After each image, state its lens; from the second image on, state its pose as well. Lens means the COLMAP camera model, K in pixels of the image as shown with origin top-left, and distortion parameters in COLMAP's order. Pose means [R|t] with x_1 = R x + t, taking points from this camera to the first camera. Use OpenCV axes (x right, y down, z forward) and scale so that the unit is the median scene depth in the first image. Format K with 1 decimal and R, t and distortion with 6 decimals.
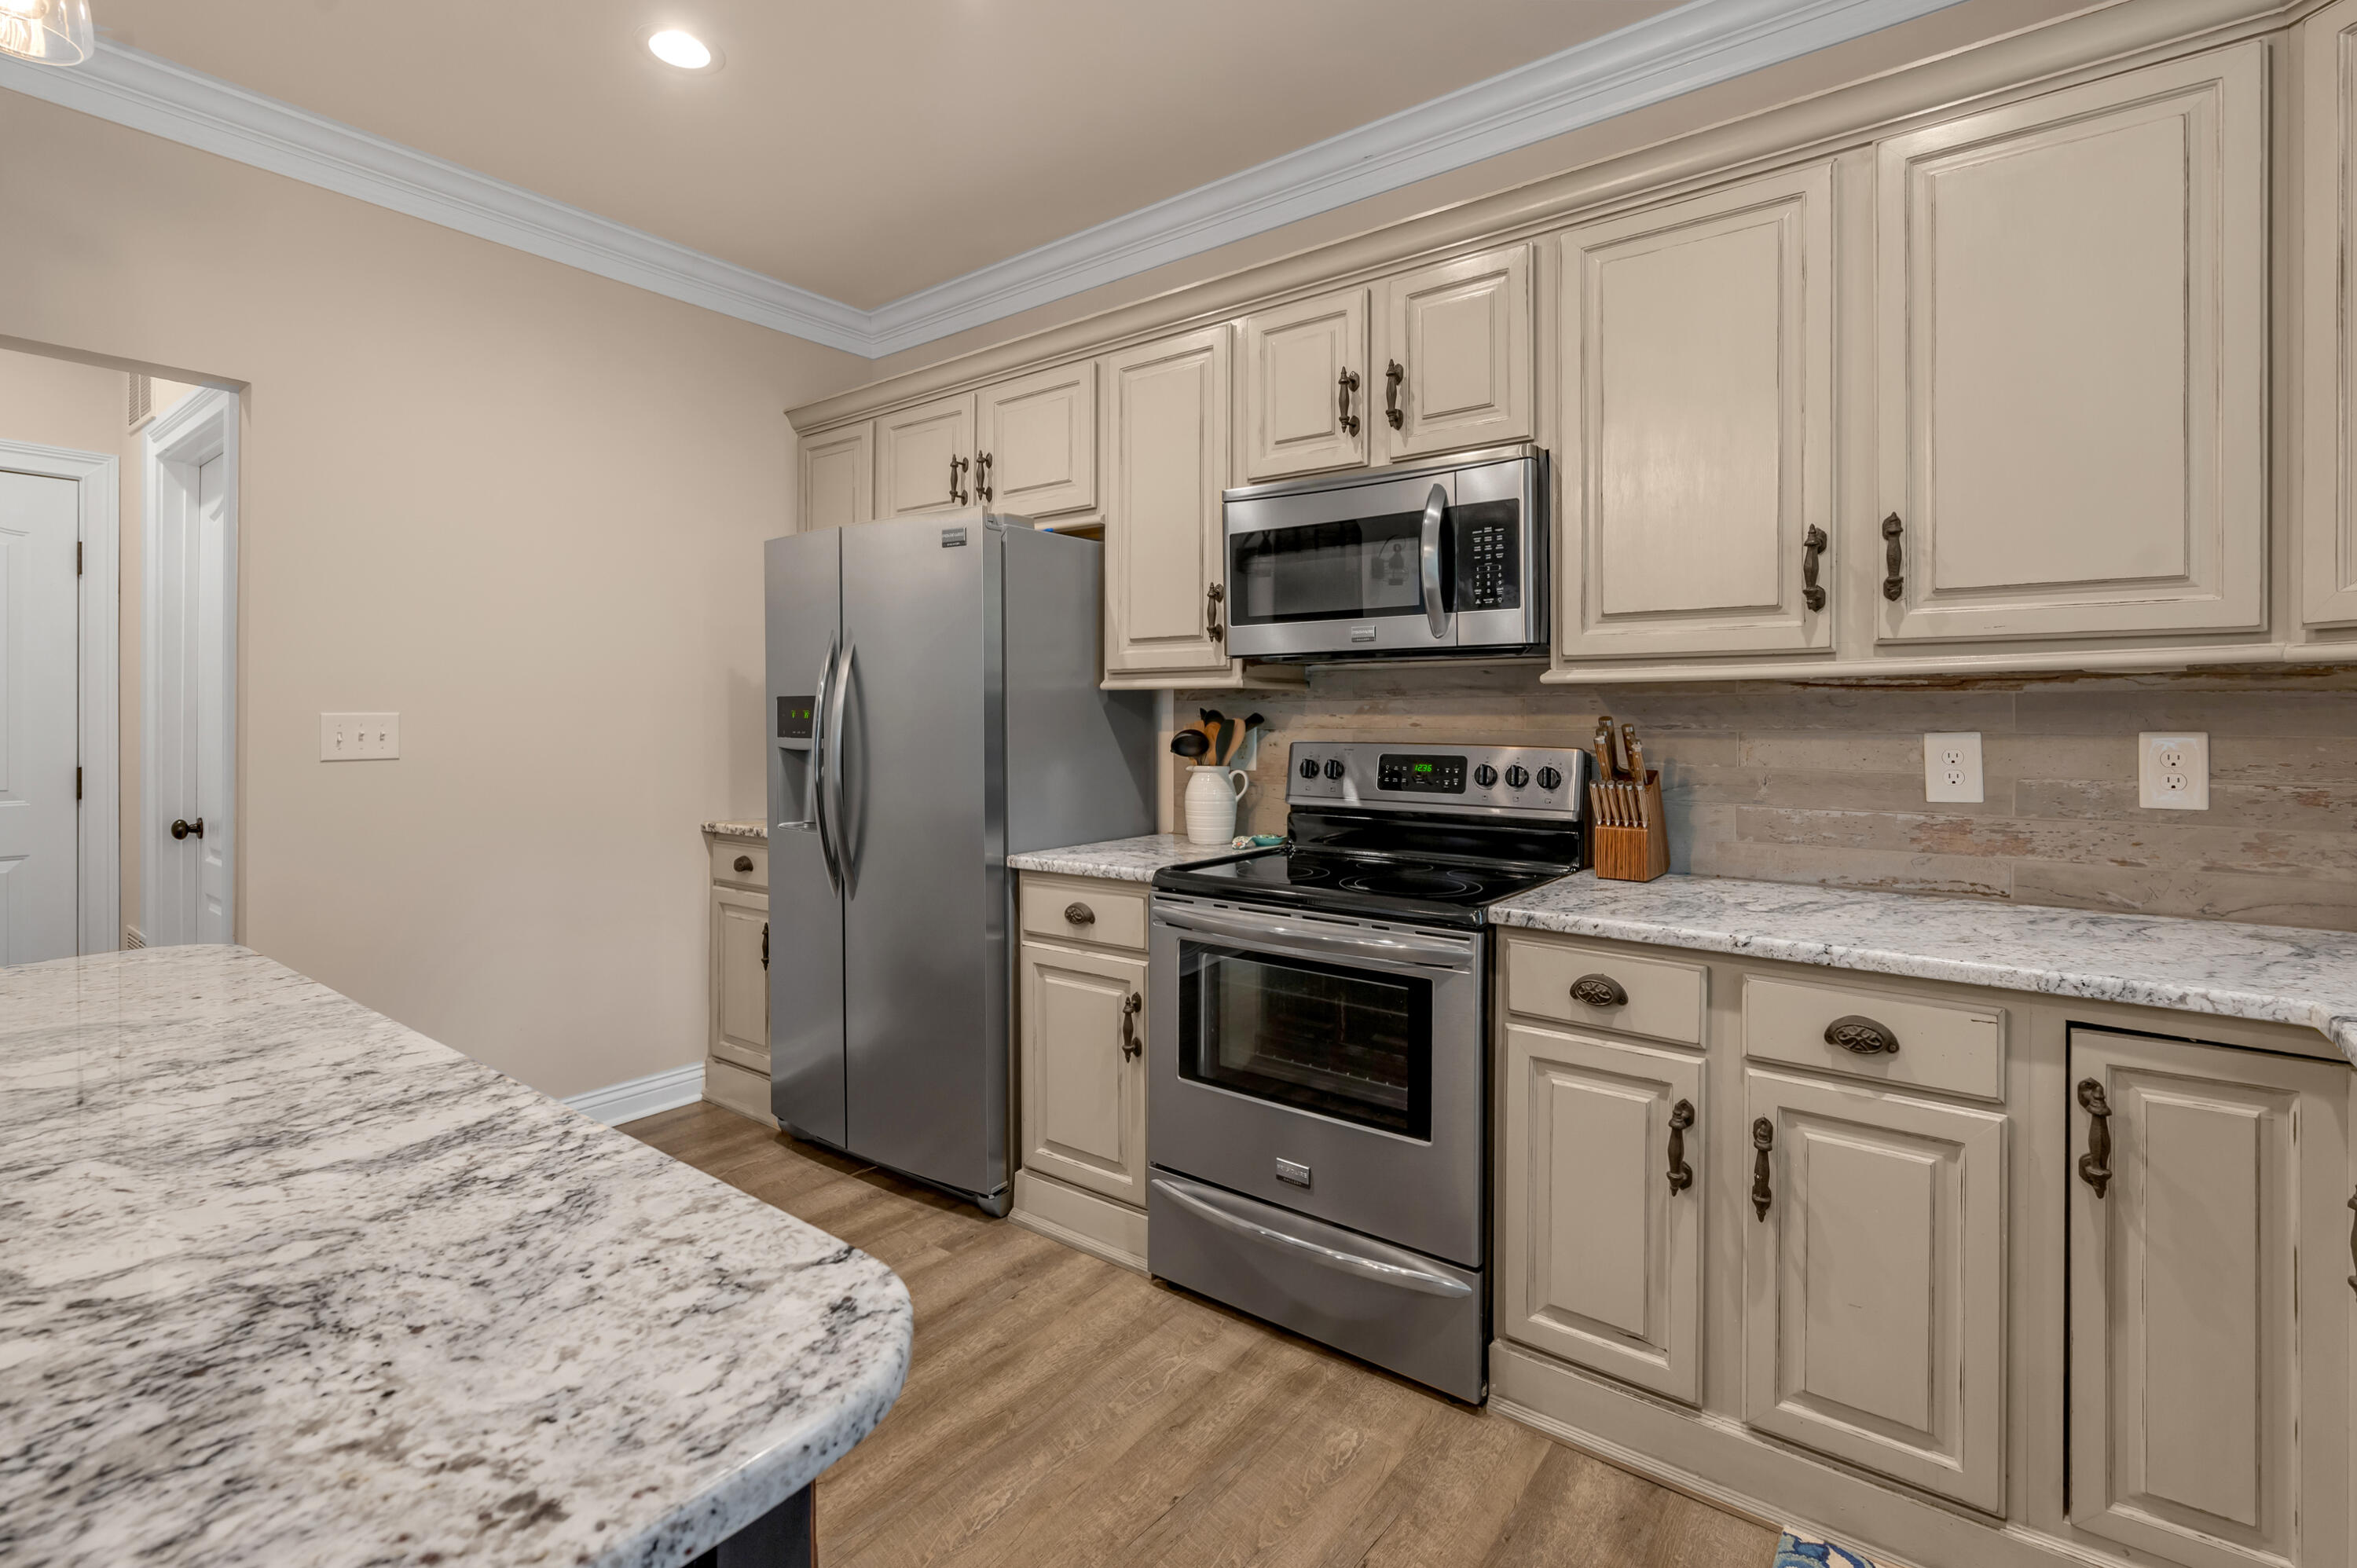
lens RADIAL K [[1063.7, 0, 1172.5], [0, 1063.7, 721.3], [0, 0, 1]] dist [0.002187, 0.000396]
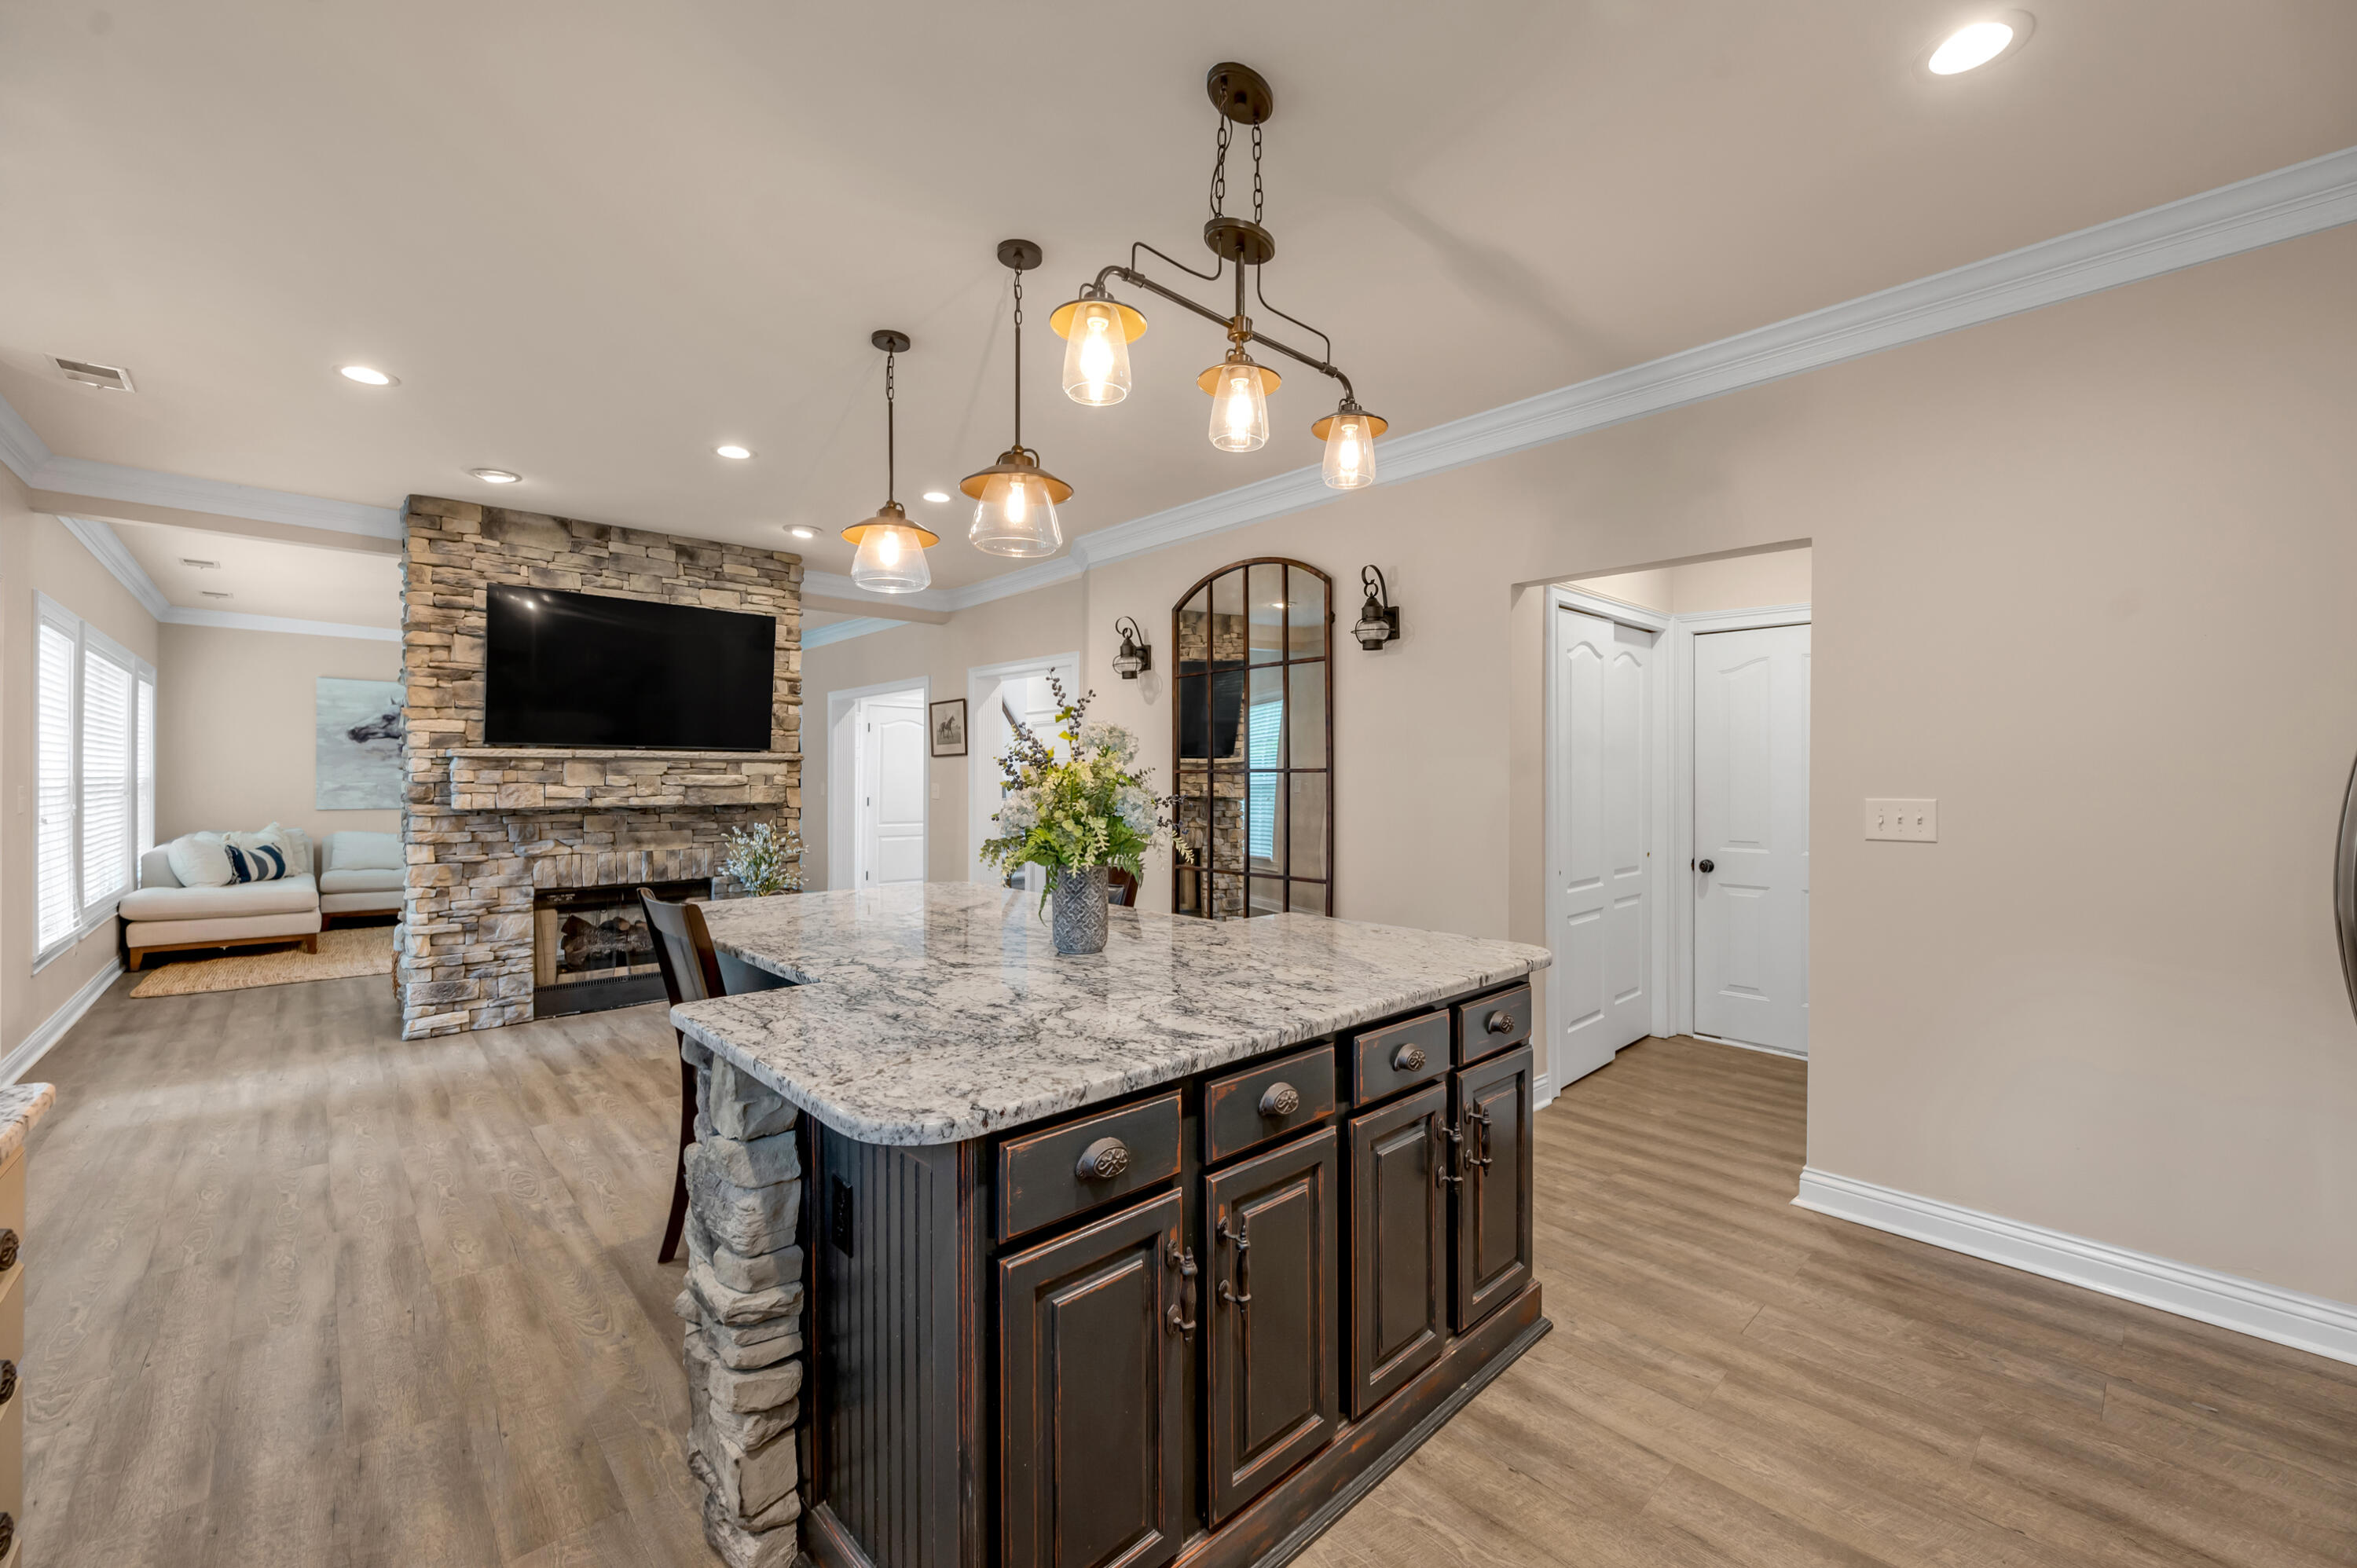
lens RADIAL K [[935.7, 0, 1178.5], [0, 935.7, 784.0], [0, 0, 1]] dist [-0.001008, -0.000270]
pose [[-0.165403, 0.002611, -0.986223, 0.500785], [-0.003488, 0.999989, 0.003233, -0.035164], [0.986220, 0.003974, -0.165392, 0.632560]]
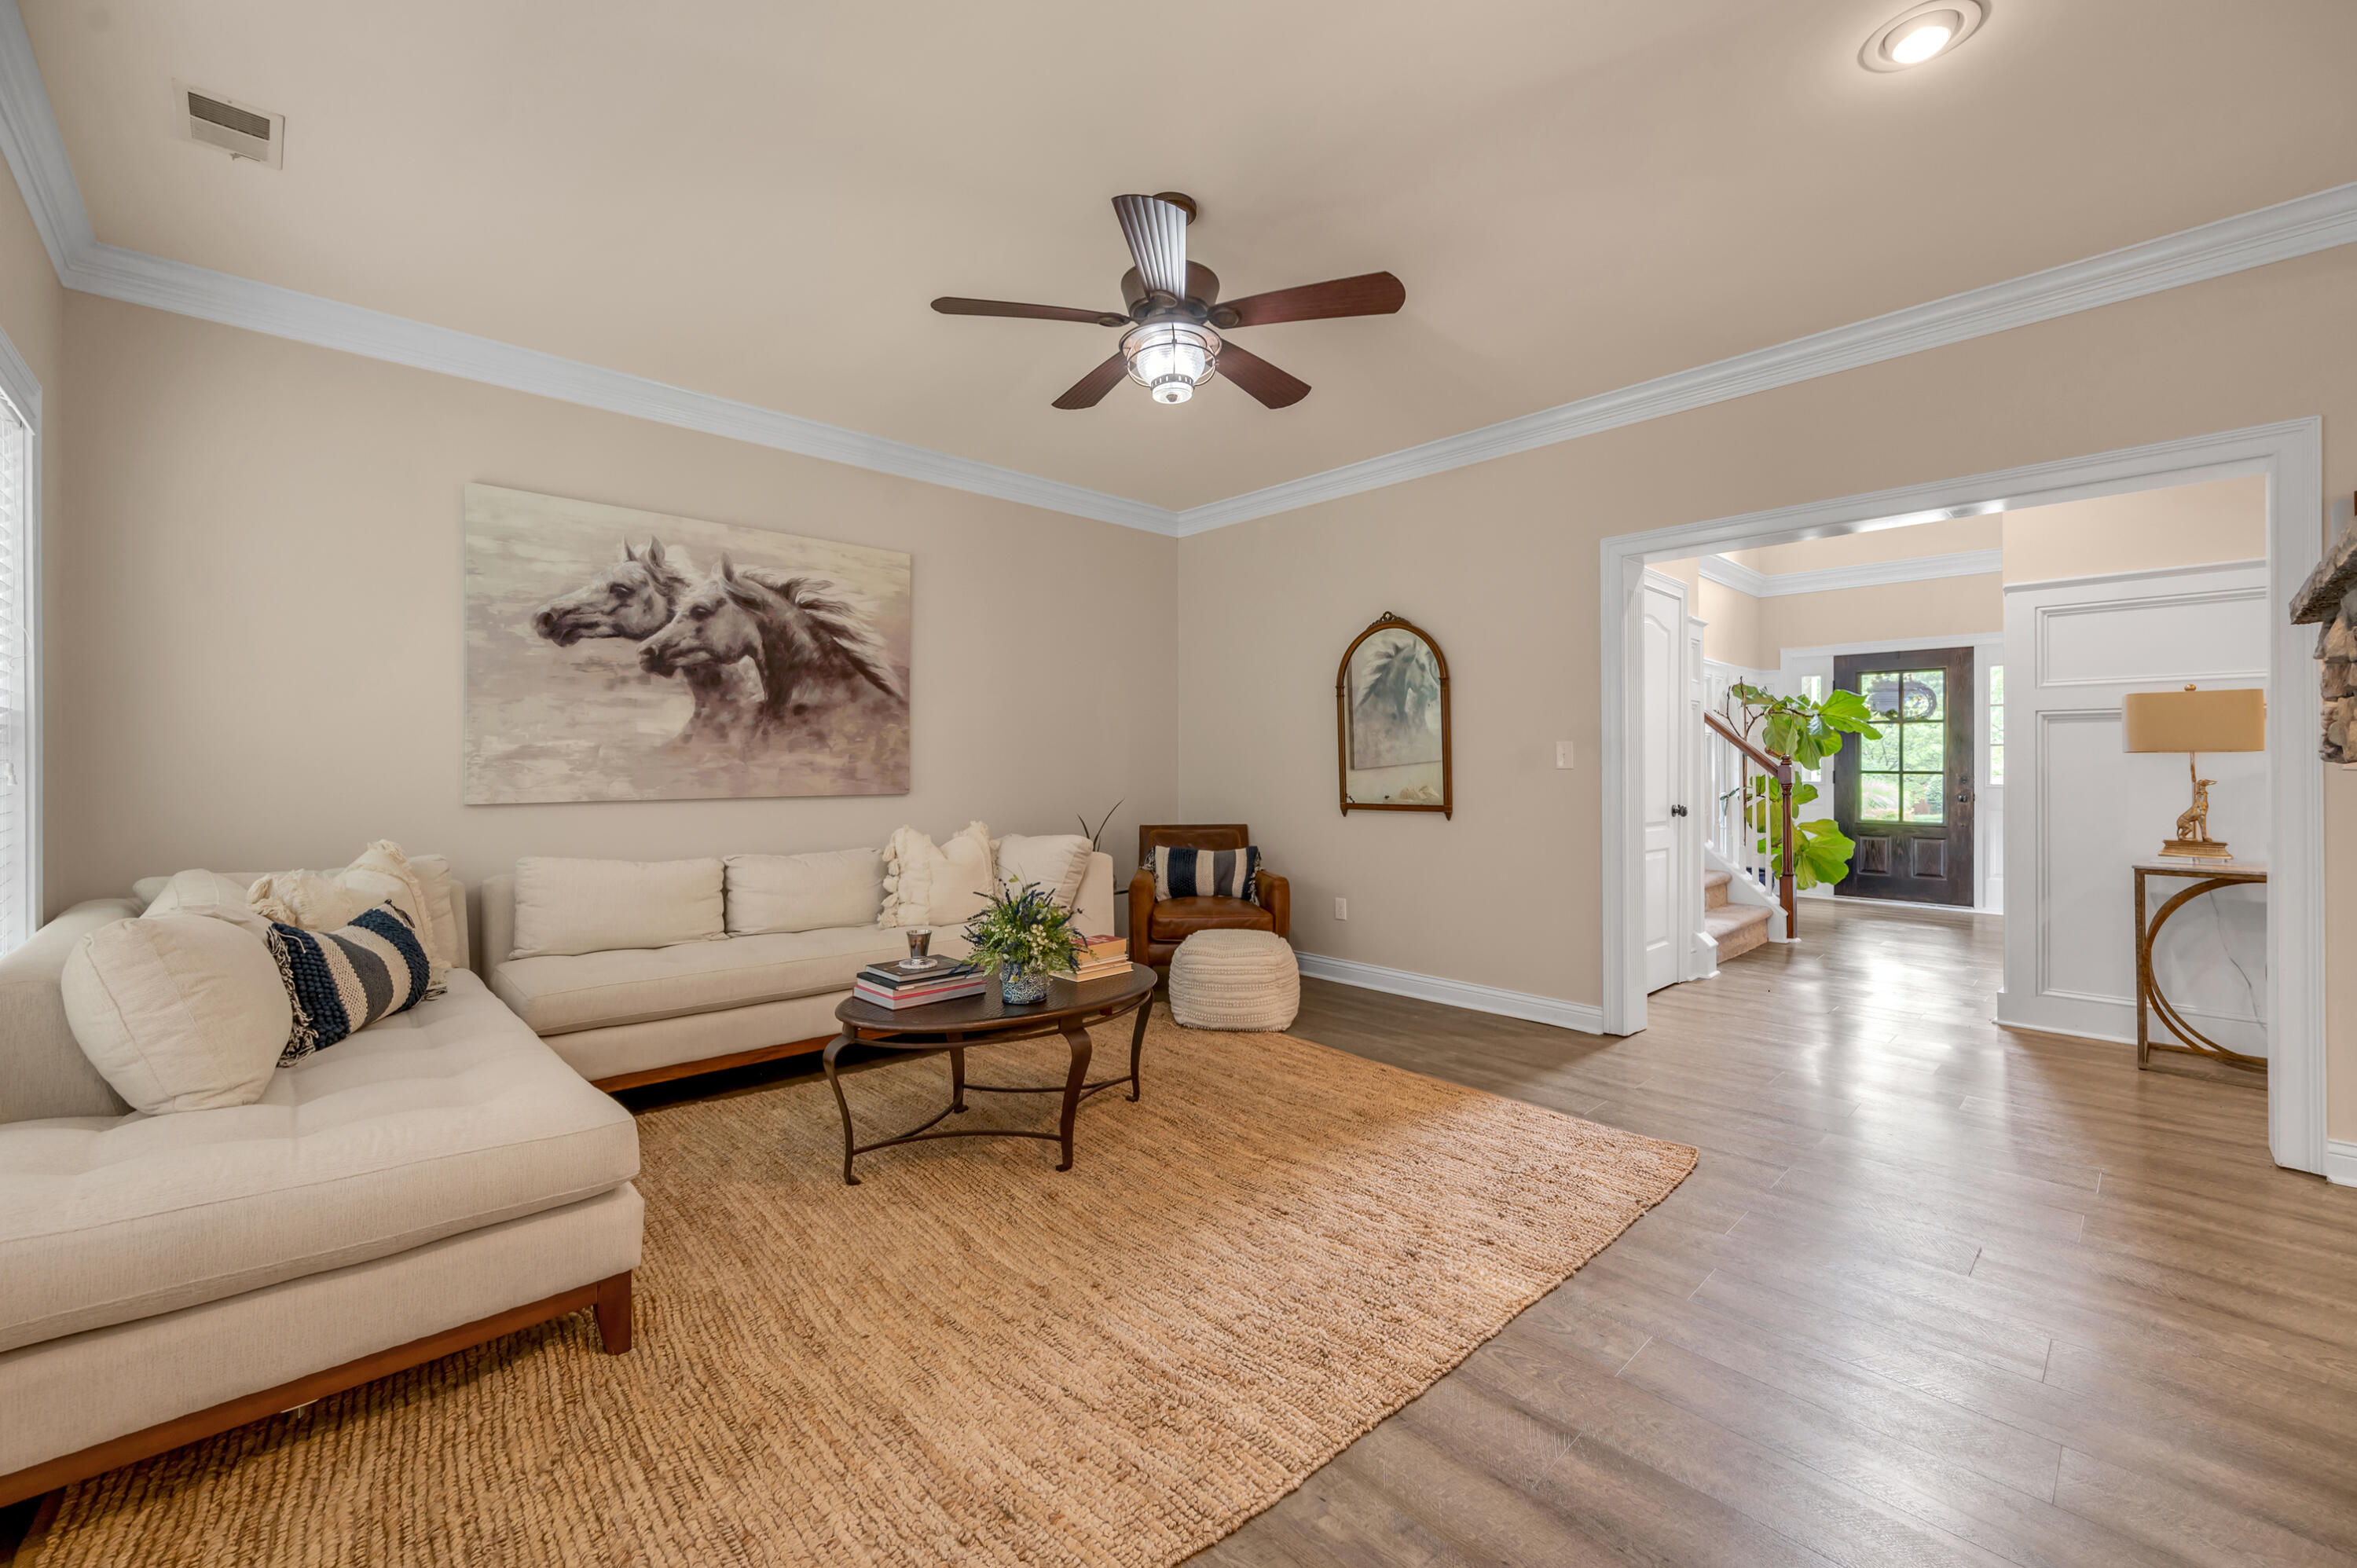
lens RADIAL K [[935.9, 0, 1183.8], [0, 935.9, 771.8], [0, 0, 1]] dist [-0.002199, -0.000075]
pose [[-0.143808, 0.005665, -0.989589, -1.635628], [-0.000777, 0.999983, 0.005837, 0.040704], [0.989605, 0.001609, -0.143801, -2.546252]]
